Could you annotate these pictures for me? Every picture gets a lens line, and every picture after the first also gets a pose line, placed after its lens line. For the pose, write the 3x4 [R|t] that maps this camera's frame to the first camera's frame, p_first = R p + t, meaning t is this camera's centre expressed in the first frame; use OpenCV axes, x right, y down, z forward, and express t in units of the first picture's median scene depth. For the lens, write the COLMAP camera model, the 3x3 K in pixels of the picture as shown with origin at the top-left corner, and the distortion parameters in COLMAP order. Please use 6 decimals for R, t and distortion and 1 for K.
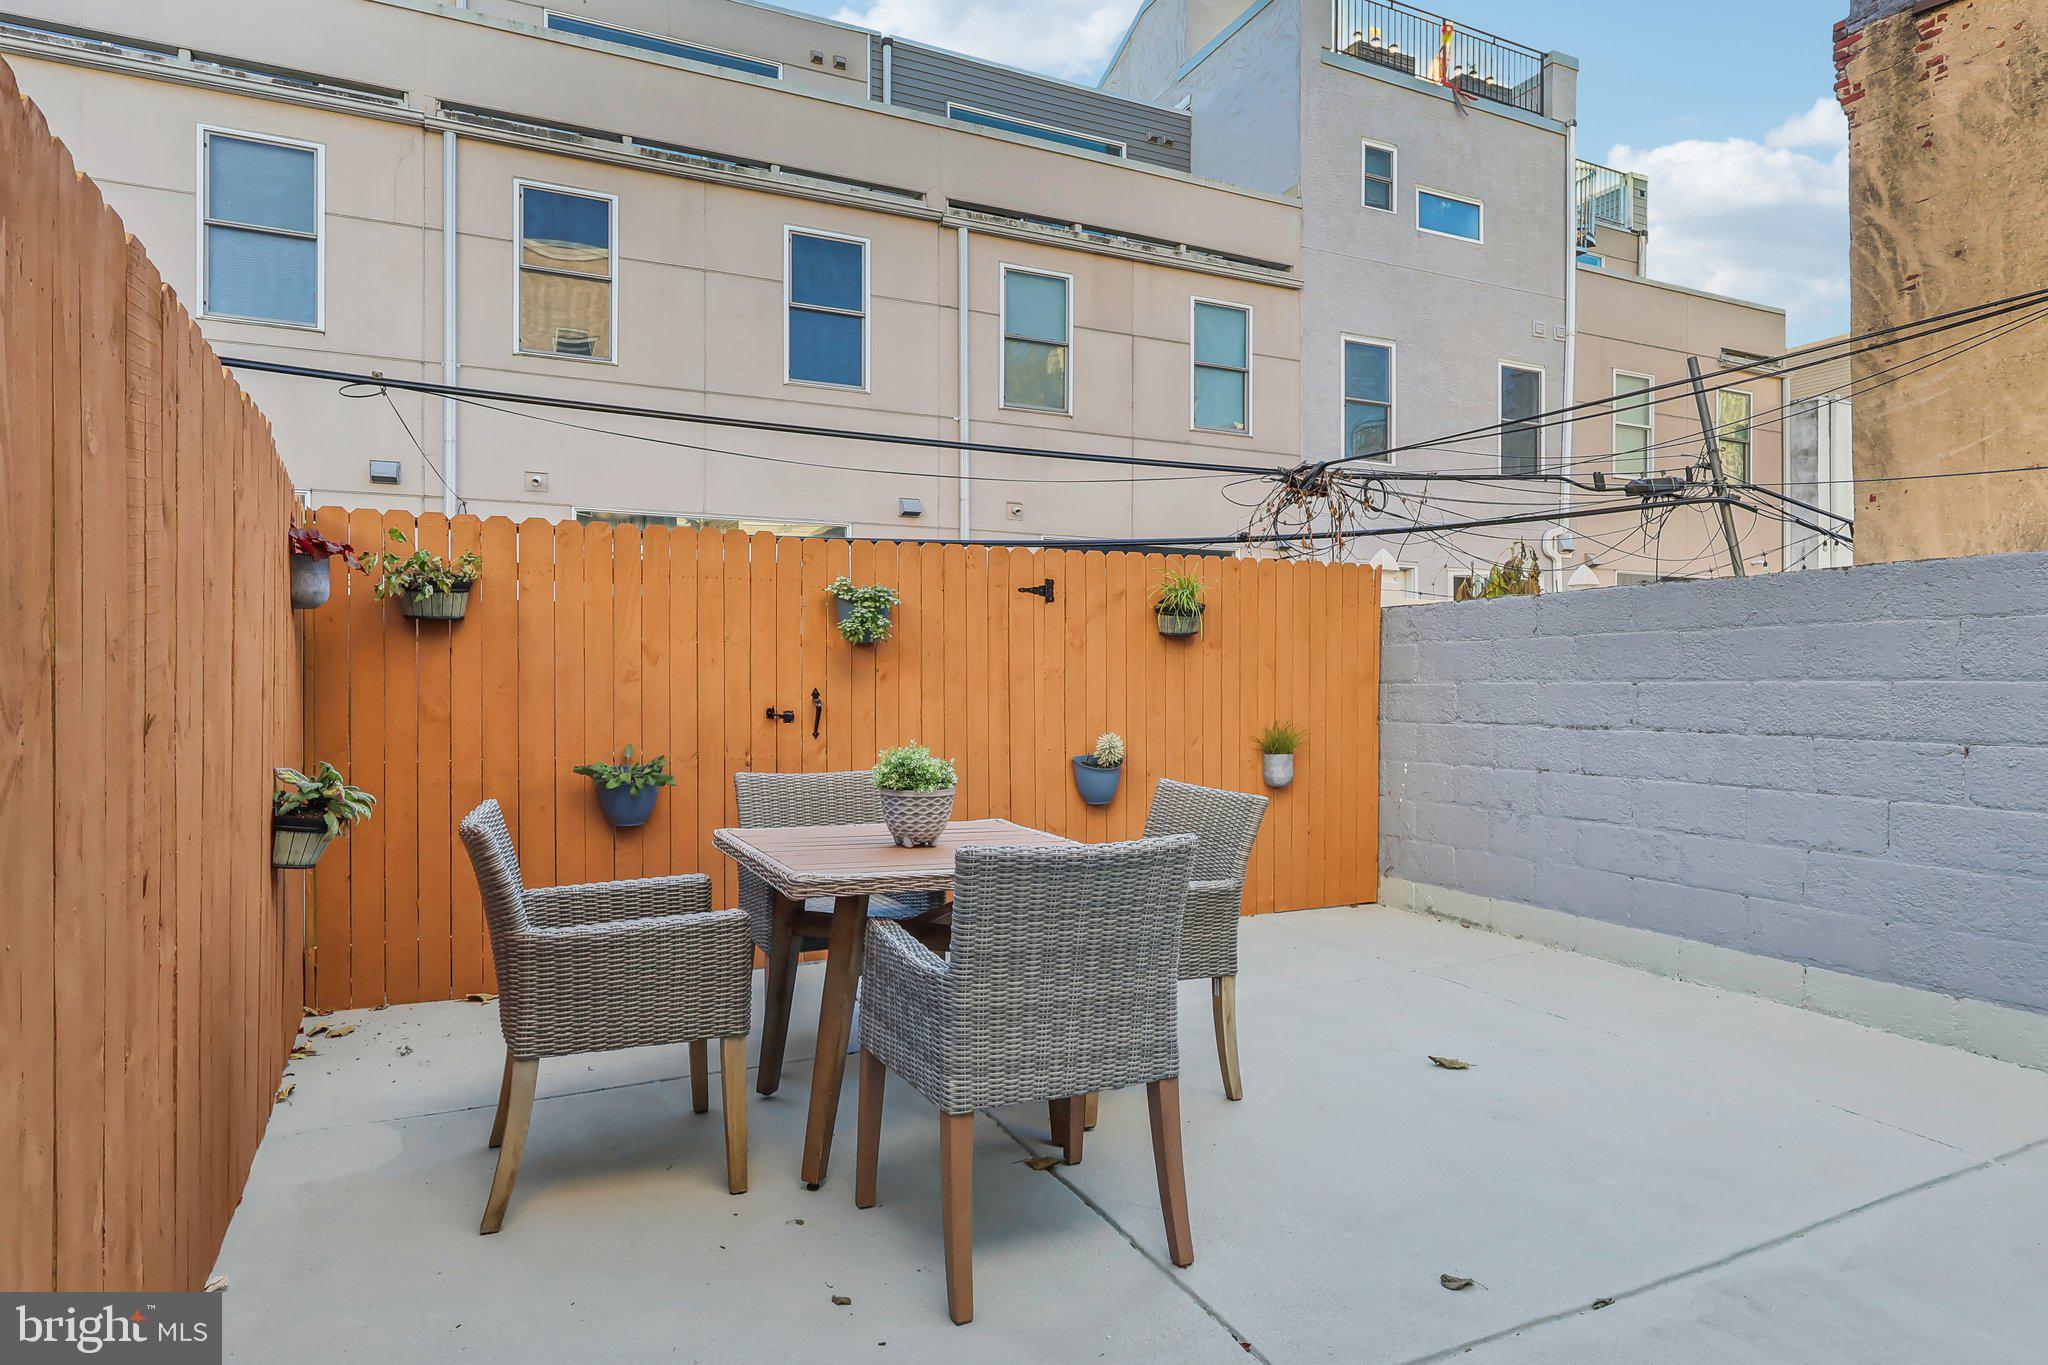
lens RADIAL K [[1078.2, 0, 1021.4], [0, 1078.2, 671.7], [0, 0, 1]] dist [0.001449, 0.000420]
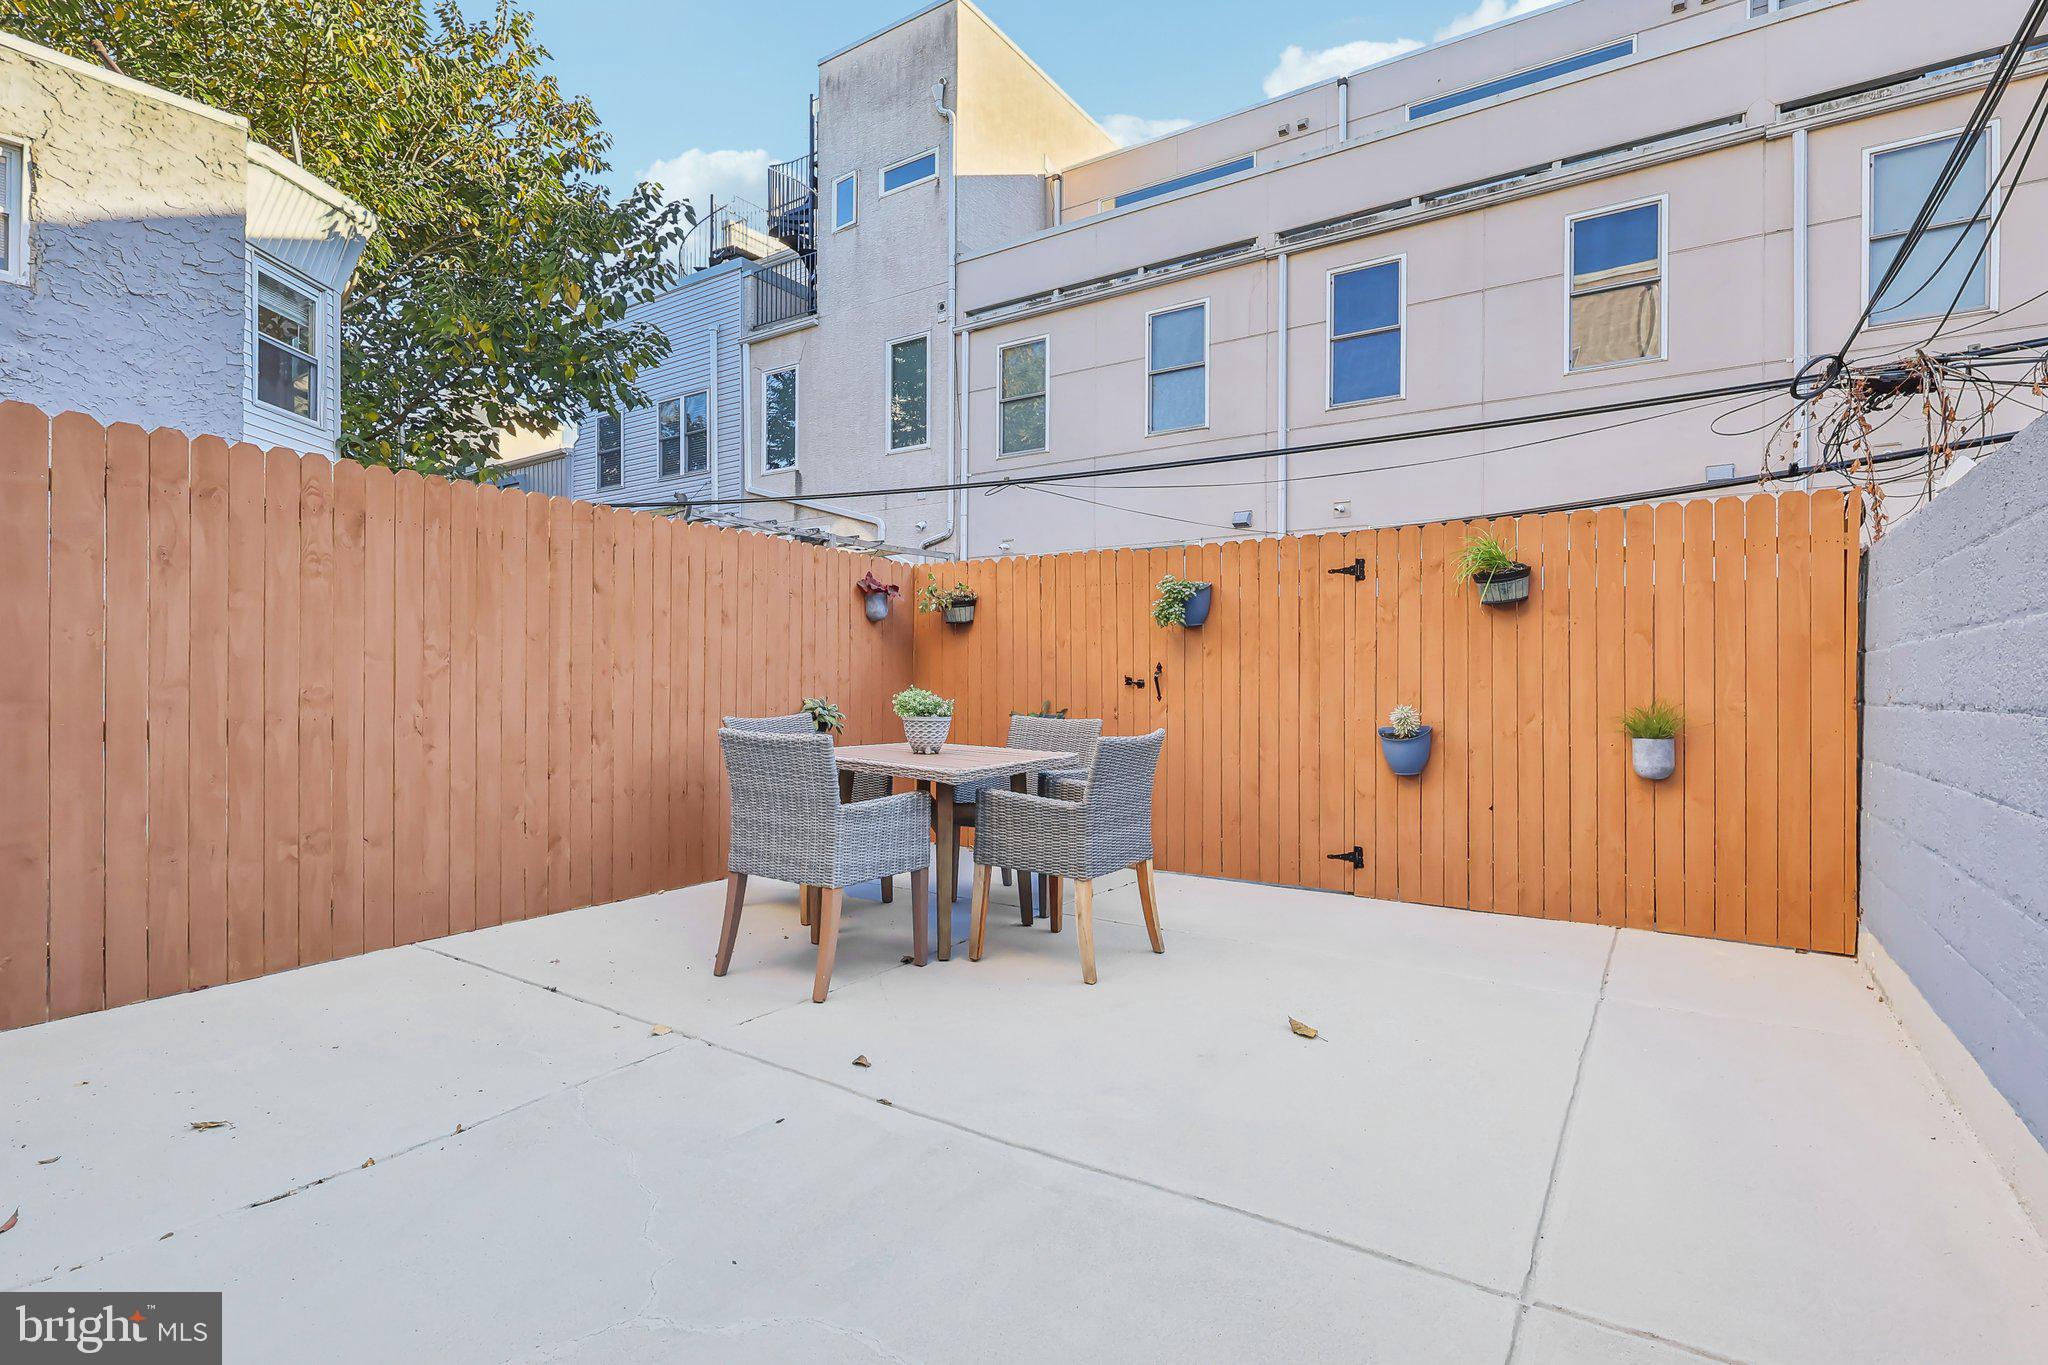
lens RADIAL K [[961.5, 0, 1007.5], [0, 961.5, 676.6], [0, 0, 1]] dist [-0.004959, 0.002624]
pose [[0.532735, 0.000079, -0.846282, 0.610853], [0.002104, 0.999997, 0.001418, 0.026778], [0.846279, -0.002536, 0.532733, 0.194857]]
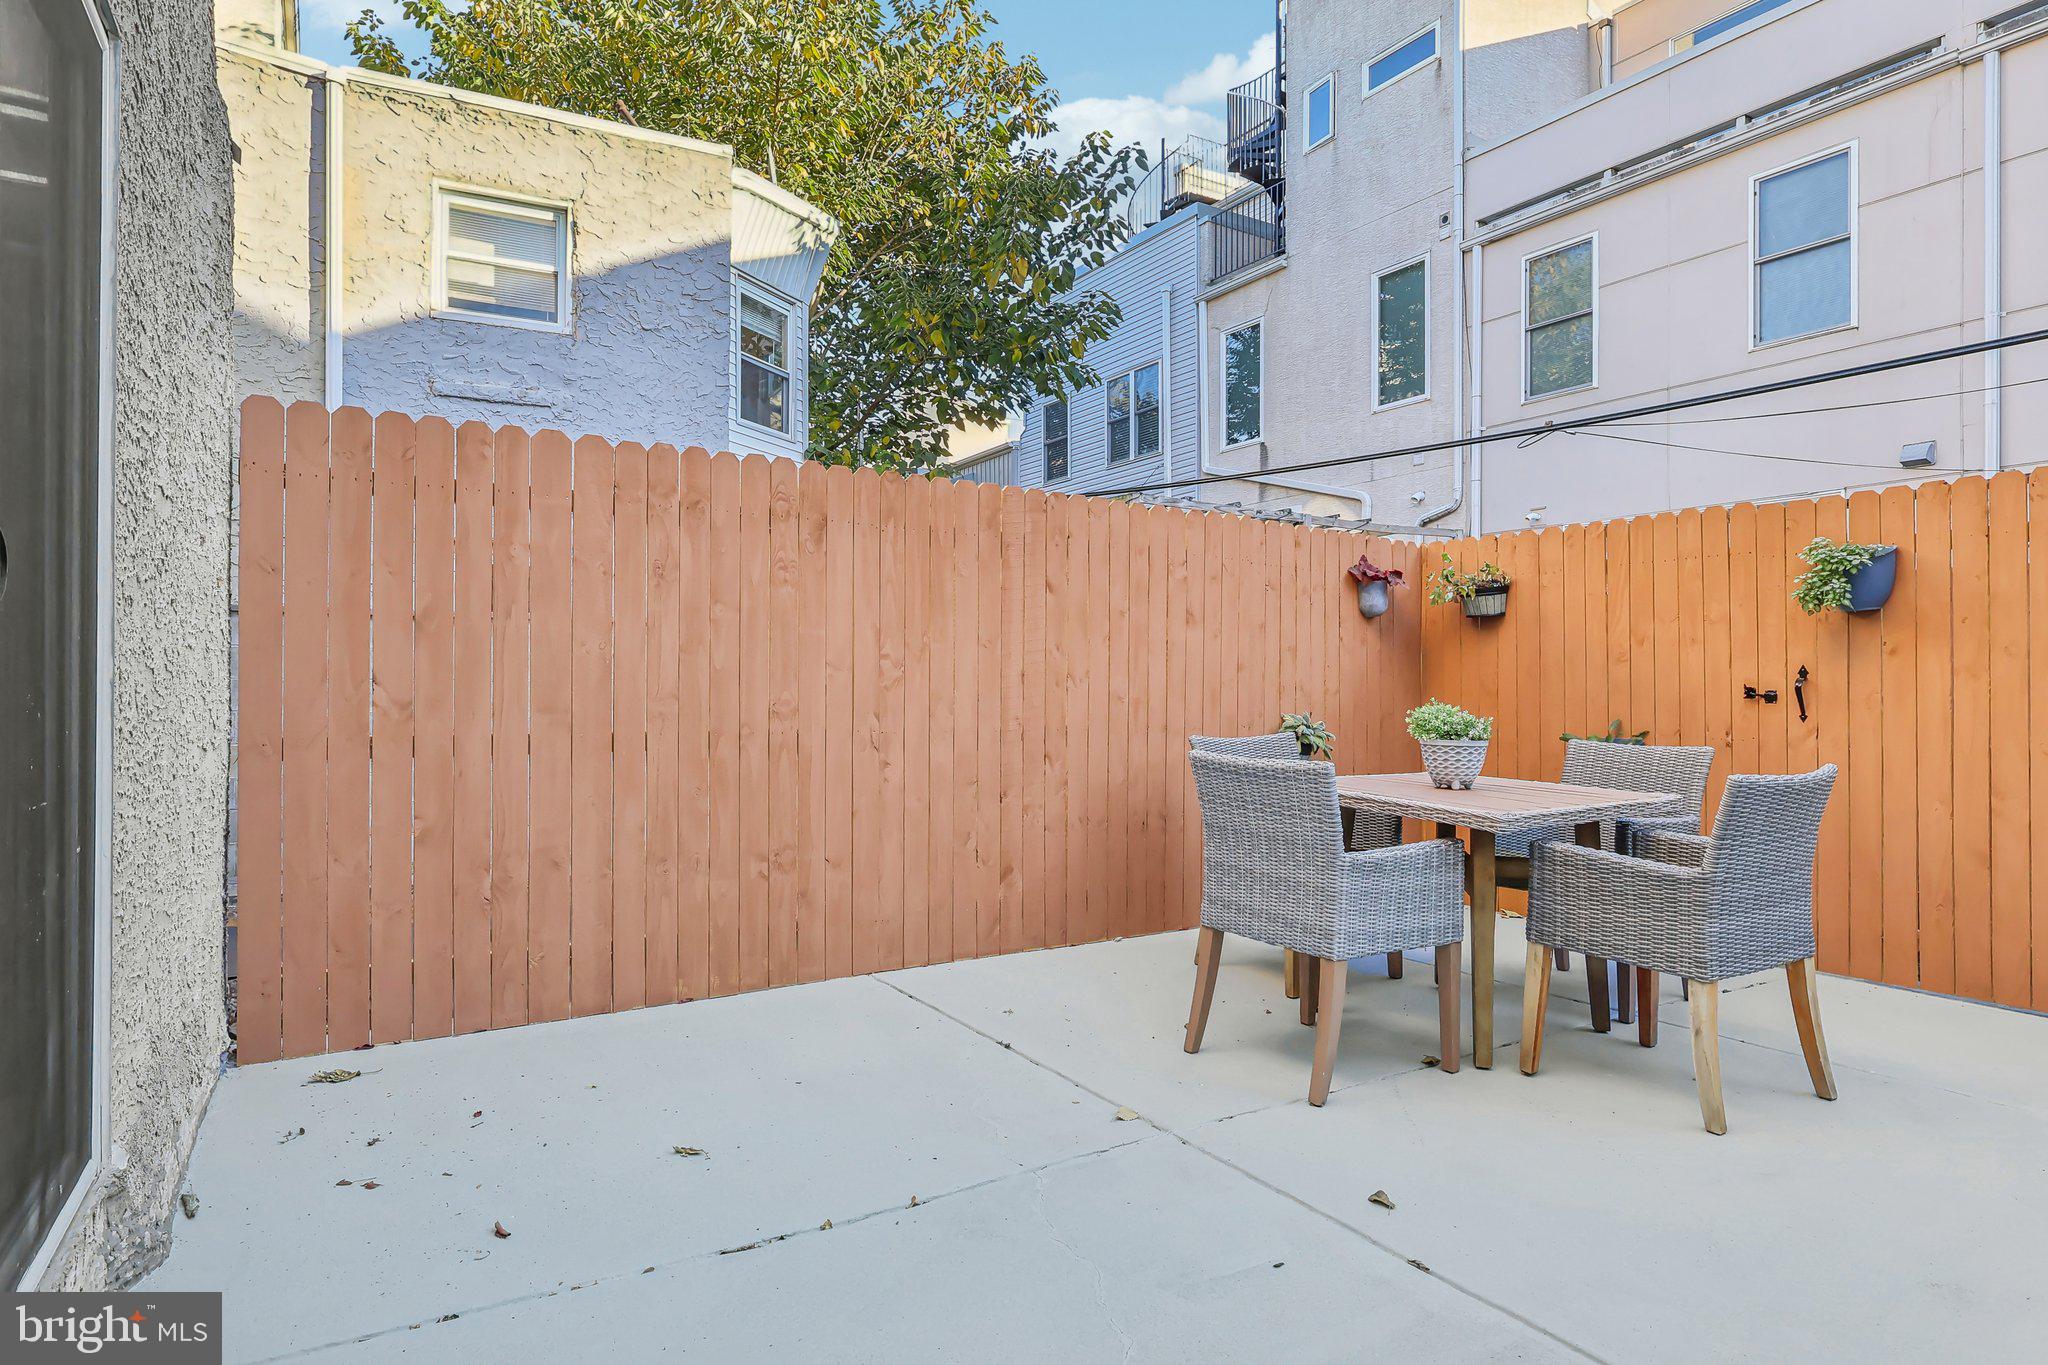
lens RADIAL K [[1128.6, 0, 1024.0], [0, 1128.6, 682.5], [0, 0, 1]] dist [-0.000769, -0.001132]
pose [[0.141259, -0.004585, -0.989962, 0.566790], [0.004210, 0.999983, -0.004031, 0.026710], [0.989964, -0.003598, 0.141276, 0.196178]]
